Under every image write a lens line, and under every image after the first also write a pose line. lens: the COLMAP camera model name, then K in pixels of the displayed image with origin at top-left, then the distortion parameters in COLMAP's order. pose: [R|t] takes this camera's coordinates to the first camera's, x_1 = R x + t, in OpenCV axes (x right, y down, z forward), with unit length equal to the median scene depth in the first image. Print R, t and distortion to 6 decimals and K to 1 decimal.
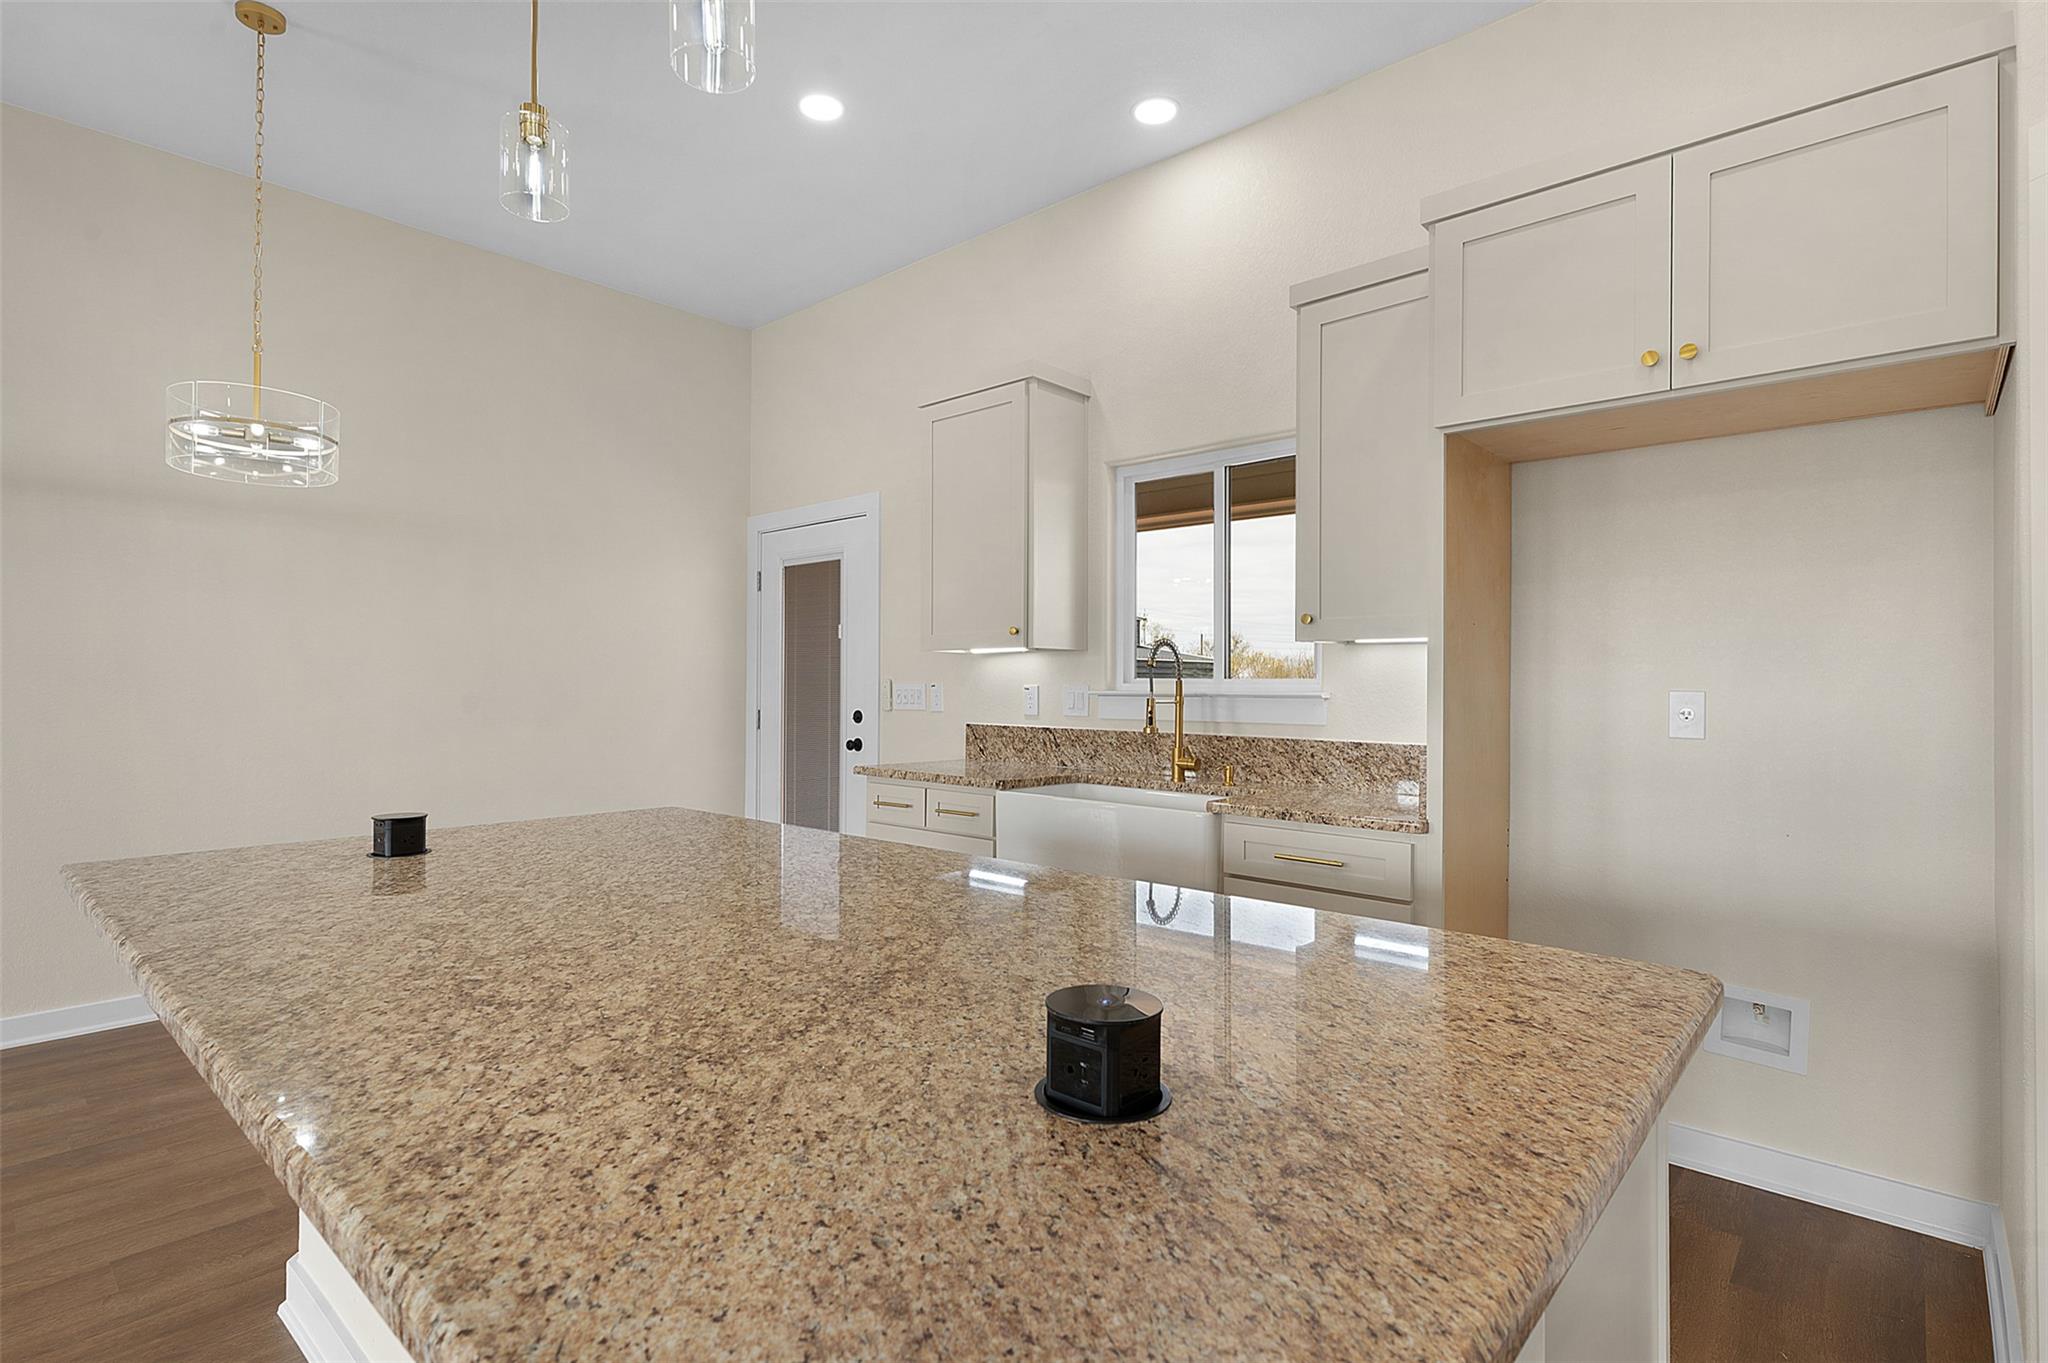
lens RADIAL K [[995.8, 0, 1018.2], [0, 995.8, 664.3], [0, 0, 1]] dist [0.004576, -0.000656]
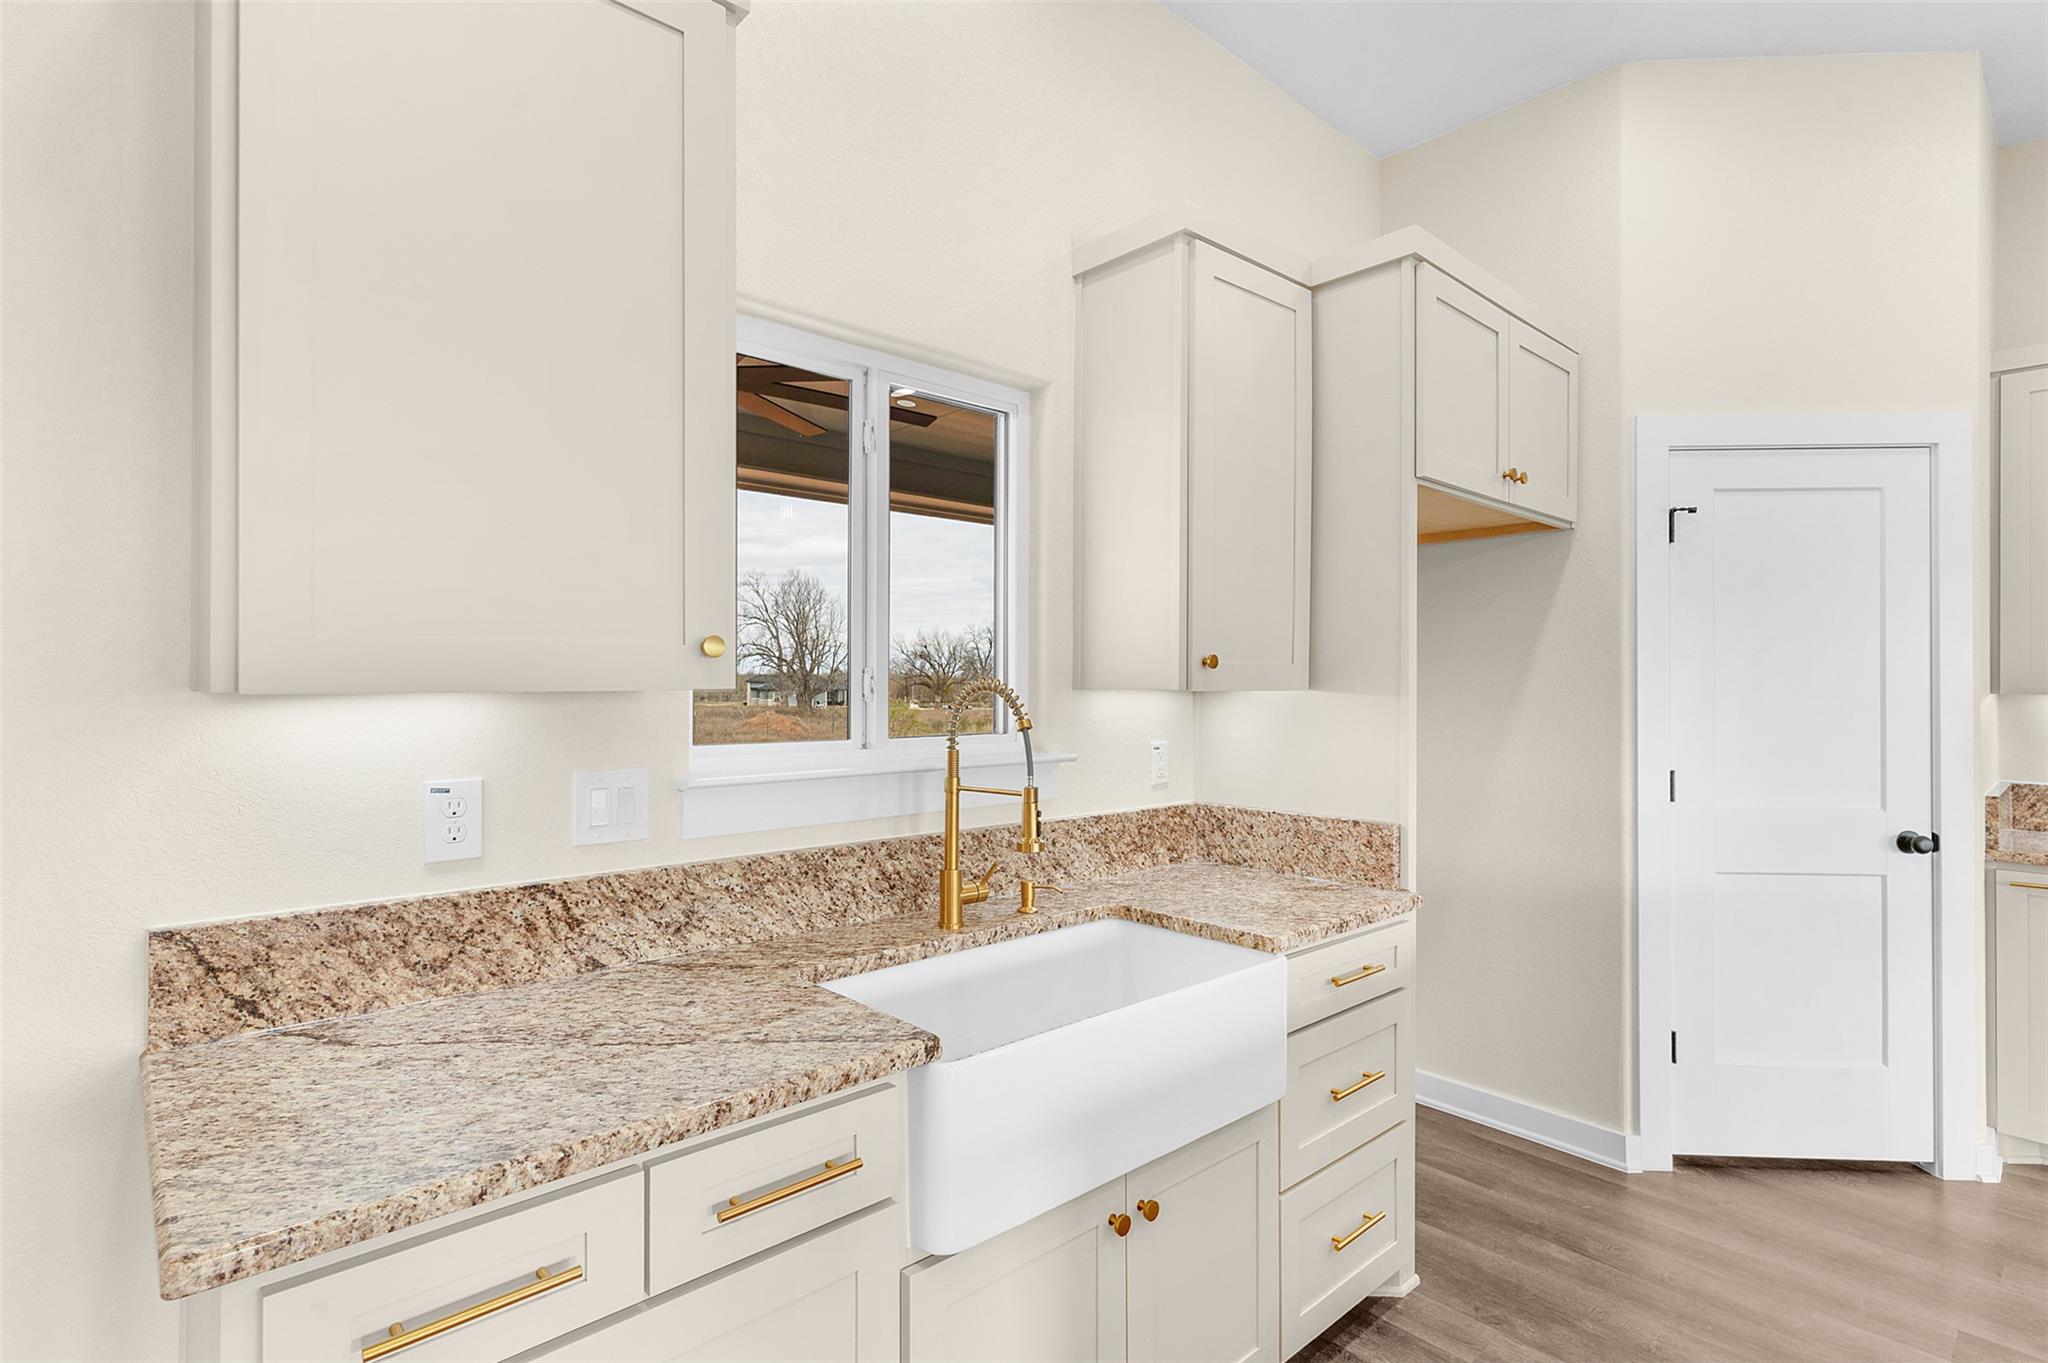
lens RADIAL K [[995.8, 0, 1014.4], [0, 995.8, 673.7], [0, 0, 1]] dist [0.004576, -0.000656]
pose [[0.094259, 0.001815, 0.995546, -0.402849], [-0.026208, 0.999656, 0.000658, -0.028823], [-0.995203, -0.026153, 0.094275, 0.911845]]
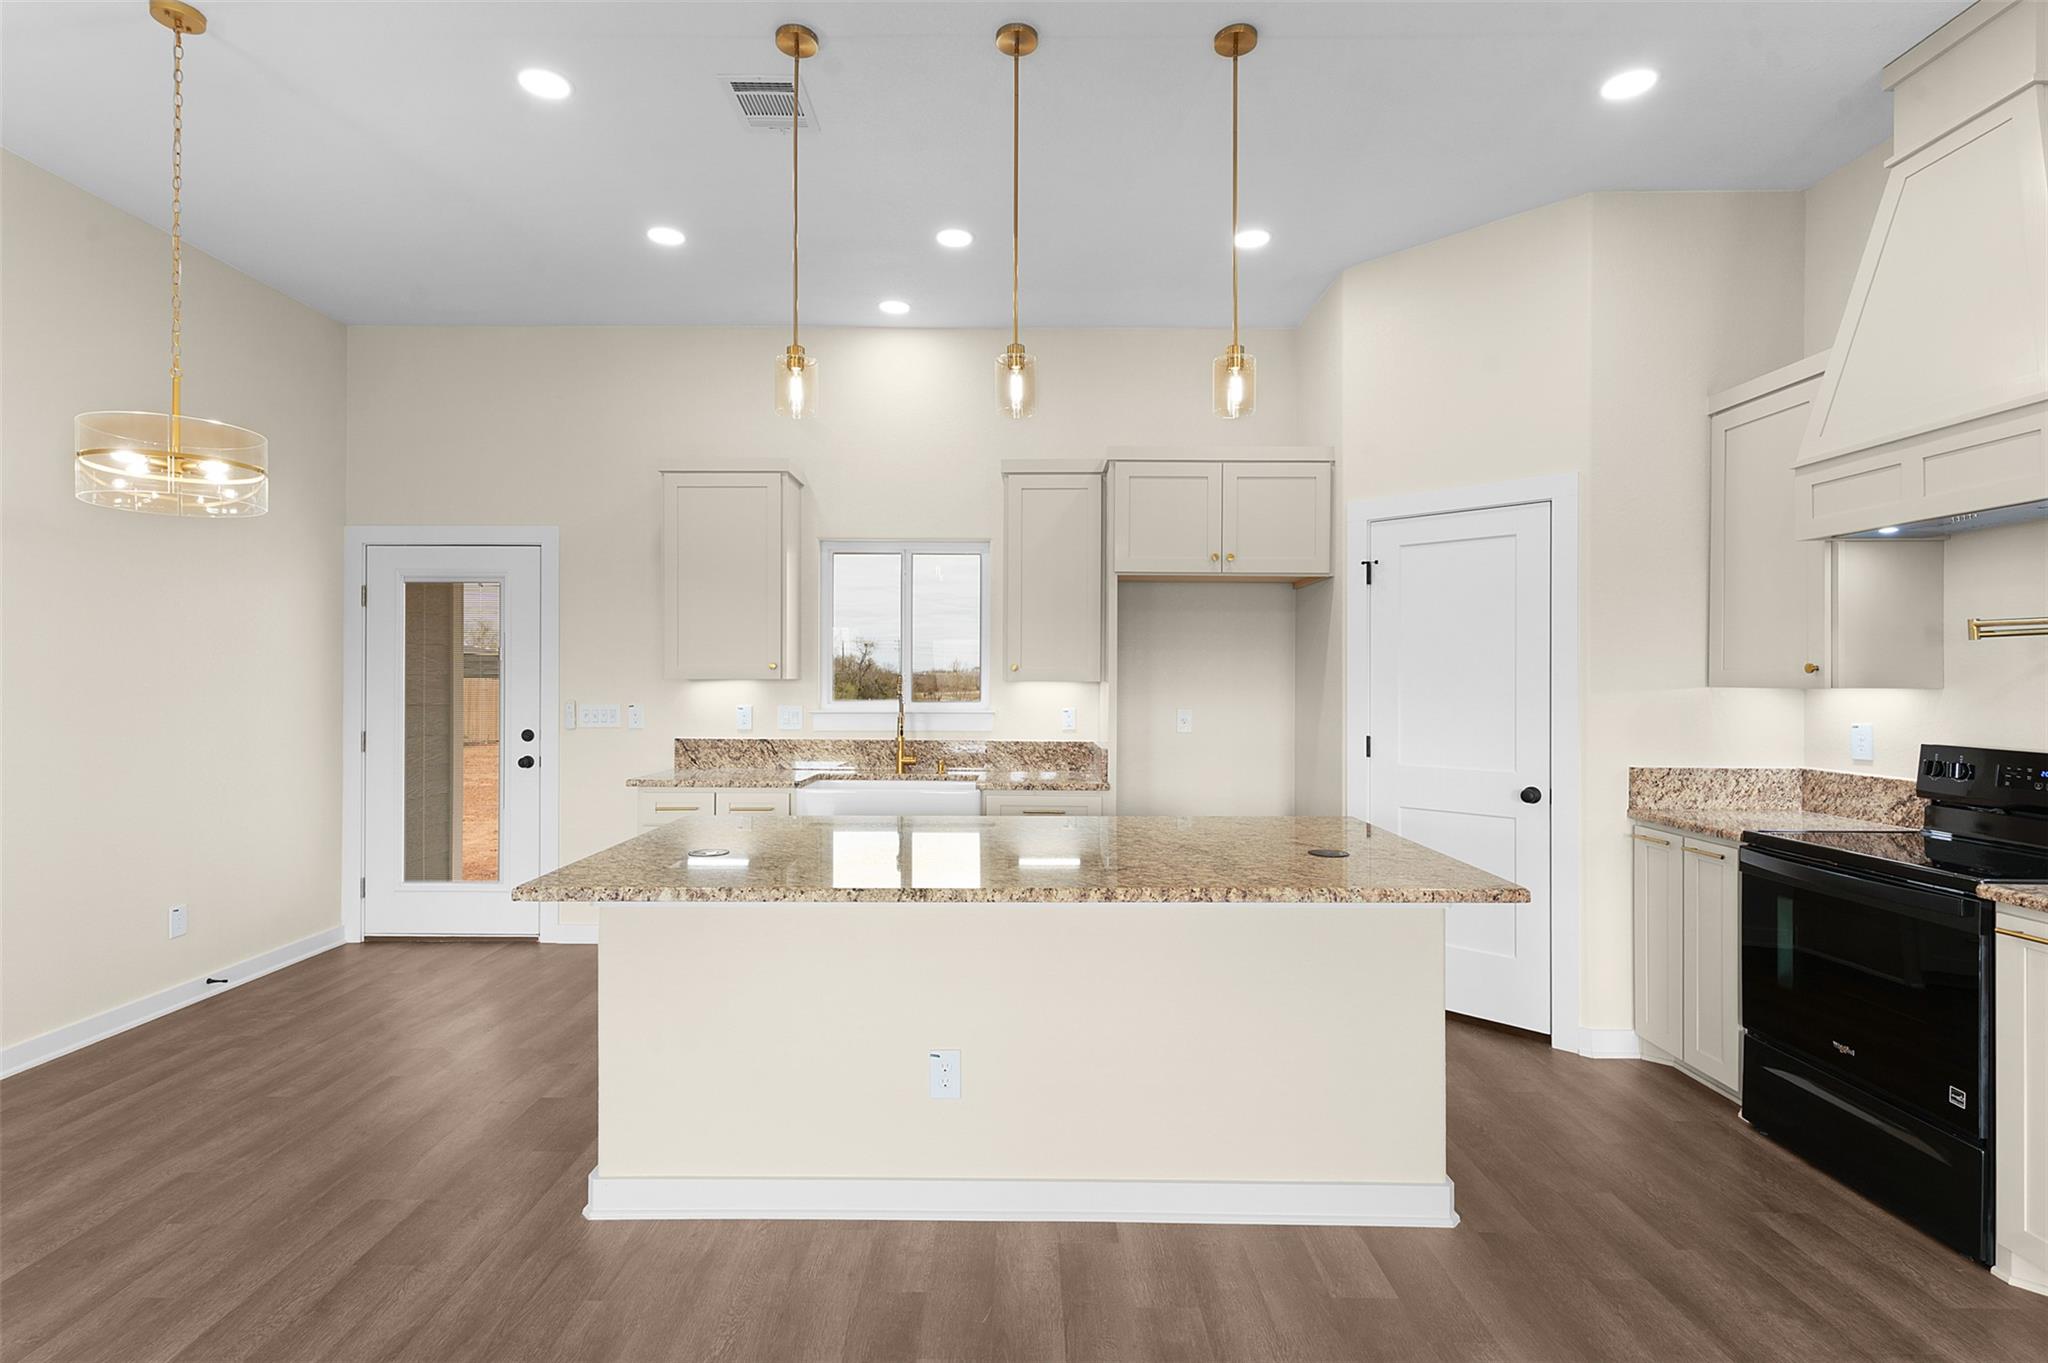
lens RADIAL K [[995.8, 0, 1013.1], [0, 995.8, 674.7], [0, 0, 1]] dist [0.004576, -0.000656]
pose [[0.745209, -0.001165, 0.666830, -0.683109], [-0.014709, 0.999726, 0.018184, -0.054797], [-0.666669, -0.023360, 0.744988, -0.185726]]
